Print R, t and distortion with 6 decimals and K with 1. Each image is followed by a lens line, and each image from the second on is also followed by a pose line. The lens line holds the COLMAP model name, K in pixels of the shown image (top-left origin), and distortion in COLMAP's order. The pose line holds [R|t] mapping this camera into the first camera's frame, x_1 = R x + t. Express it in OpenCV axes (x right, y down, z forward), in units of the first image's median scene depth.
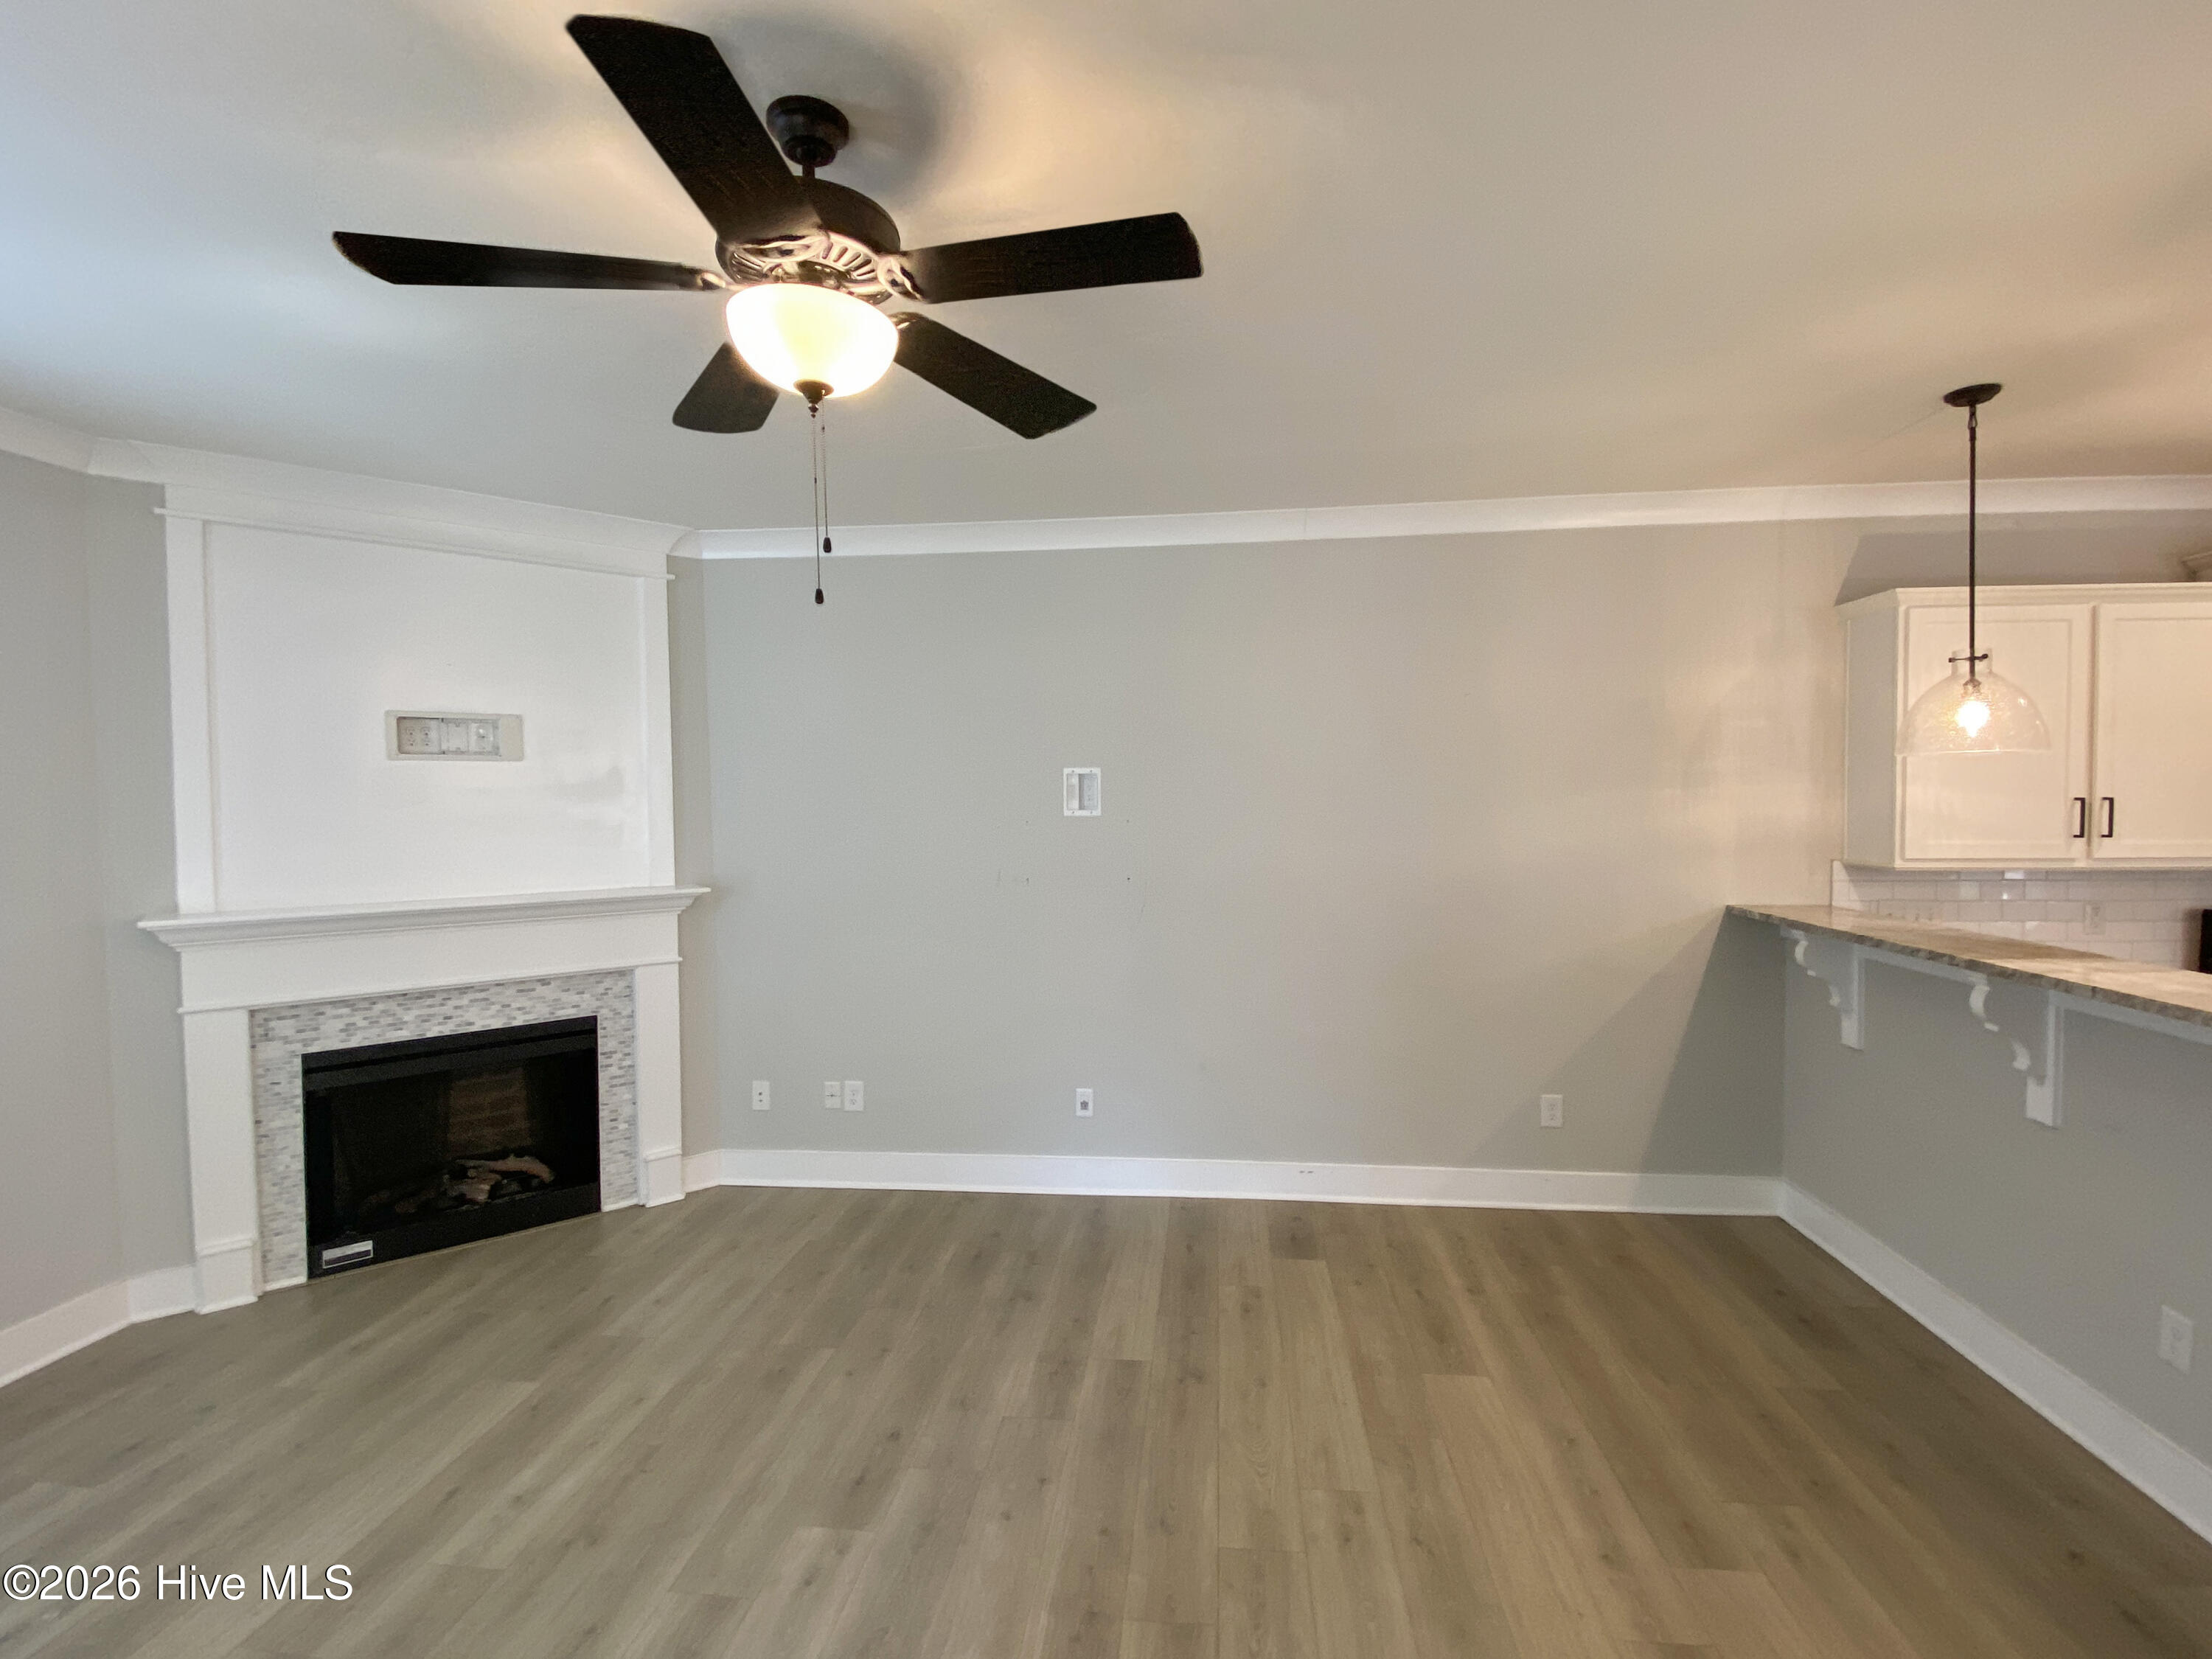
lens RADIAL K [[1019.9, 0, 1116.8], [0, 1019.9, 831.3], [0, 0, 1]] dist [0.030026, -0.029387]
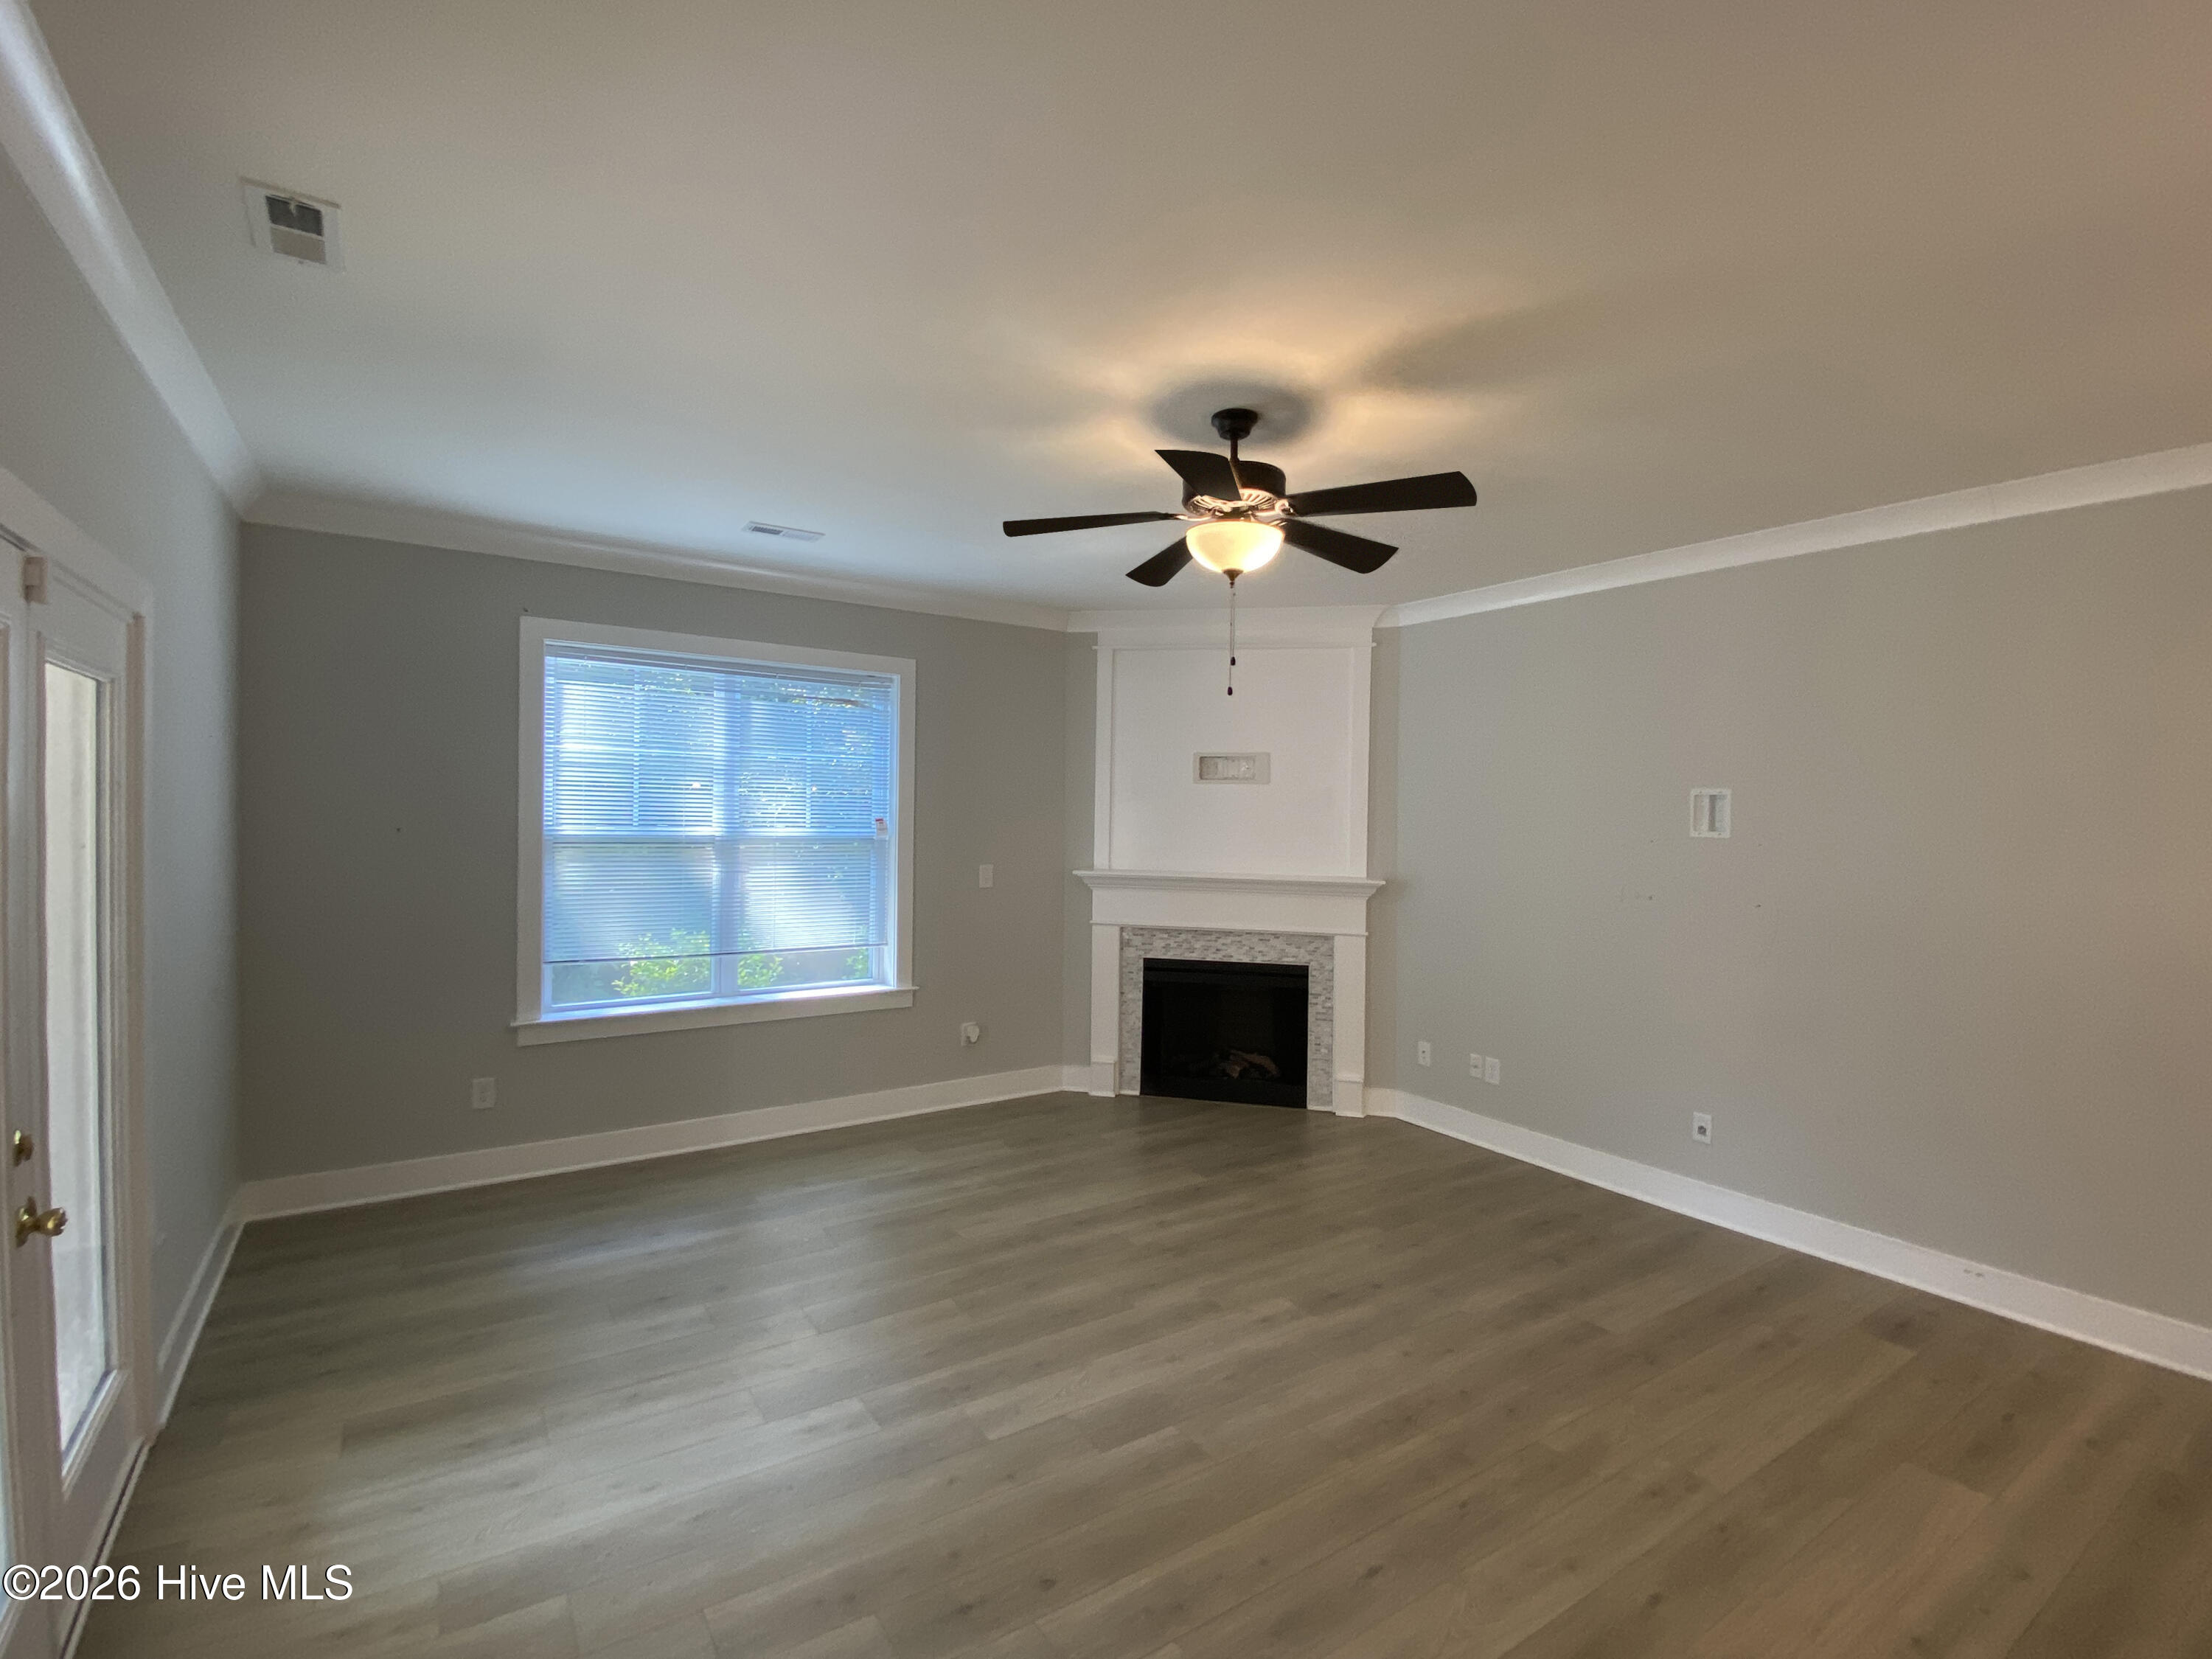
lens RADIAL K [[1026.8, 0, 1104.7], [0, 1026.8, 824.1], [0, 0, 1]] dist [0.065792, -0.058847]
pose [[0.632210, 0.030363, -0.774202, 0.427089], [-0.048134, 0.998841, -0.000133, 0.000929], [0.773300, 0.037349, 0.632939, -0.114721]]
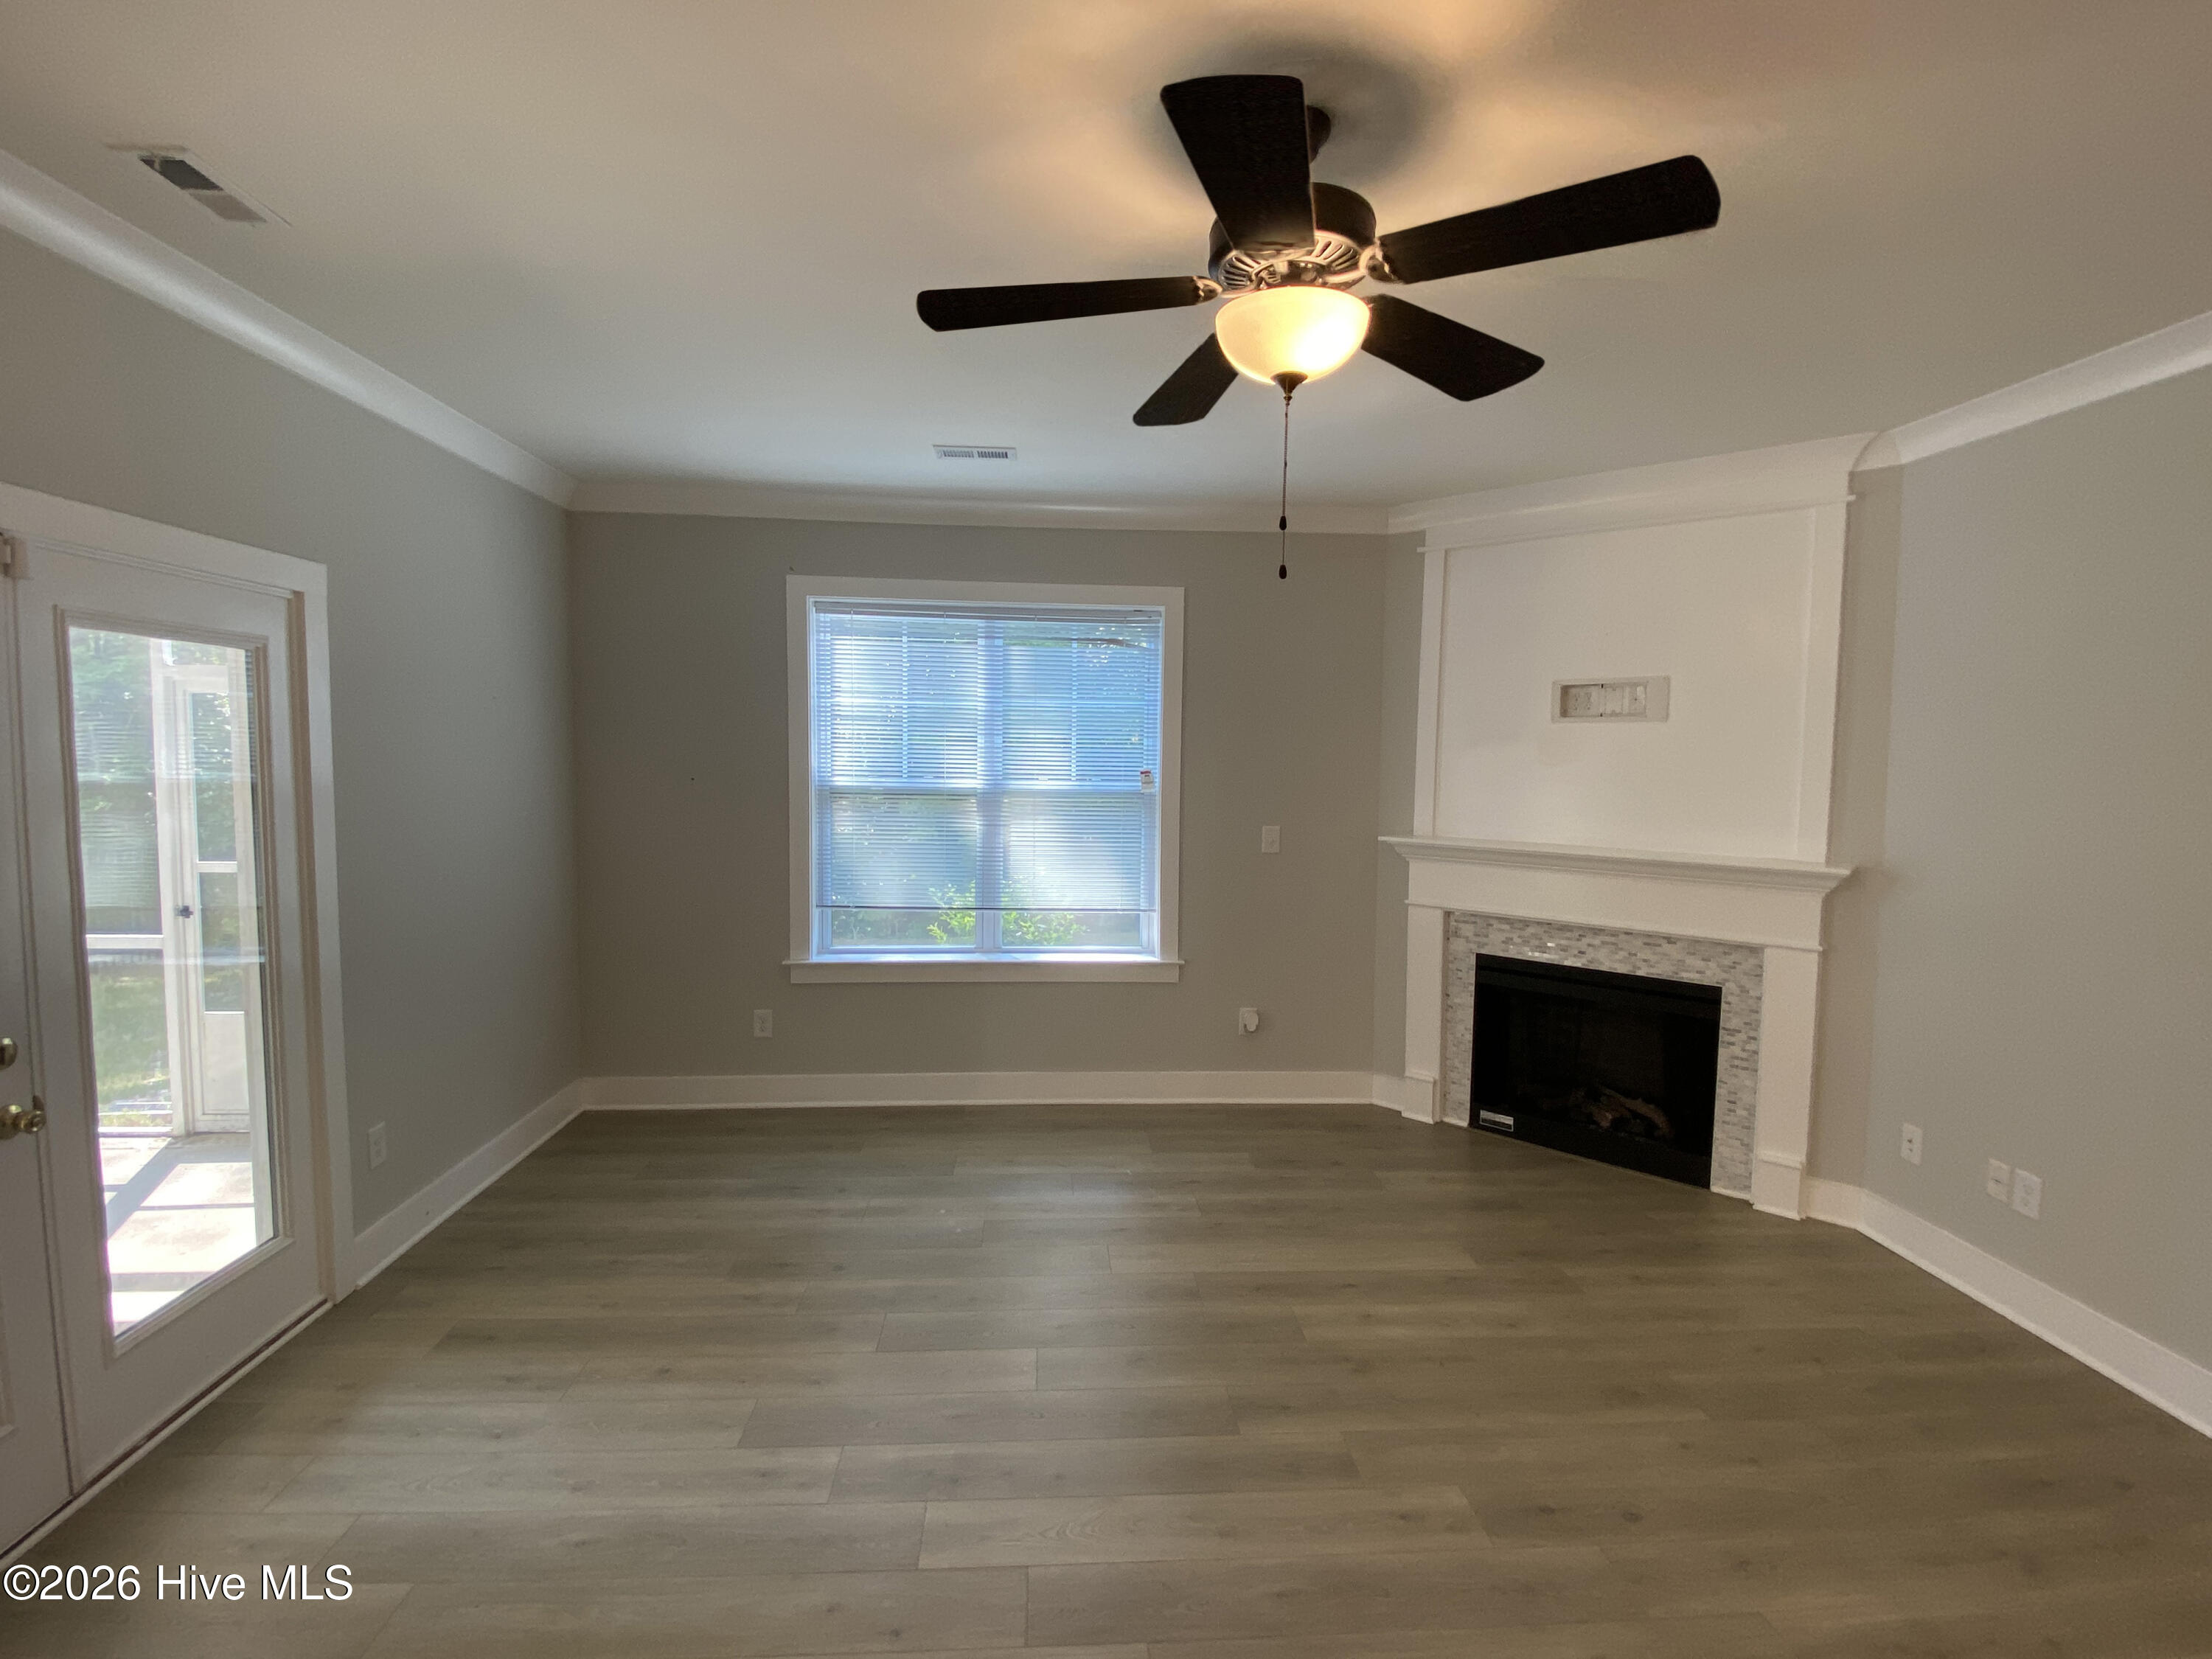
lens RADIAL K [[1026.8, 0, 1104.7], [0, 1026.8, 824.1], [0, 0, 1]] dist [0.065792, -0.058847]
pose [[0.156480, 0.080165, -0.984422, 0.372352], [-0.046383, 0.996197, 0.073751, -0.017715], [0.986591, 0.034120, 0.159603, 0.298334]]
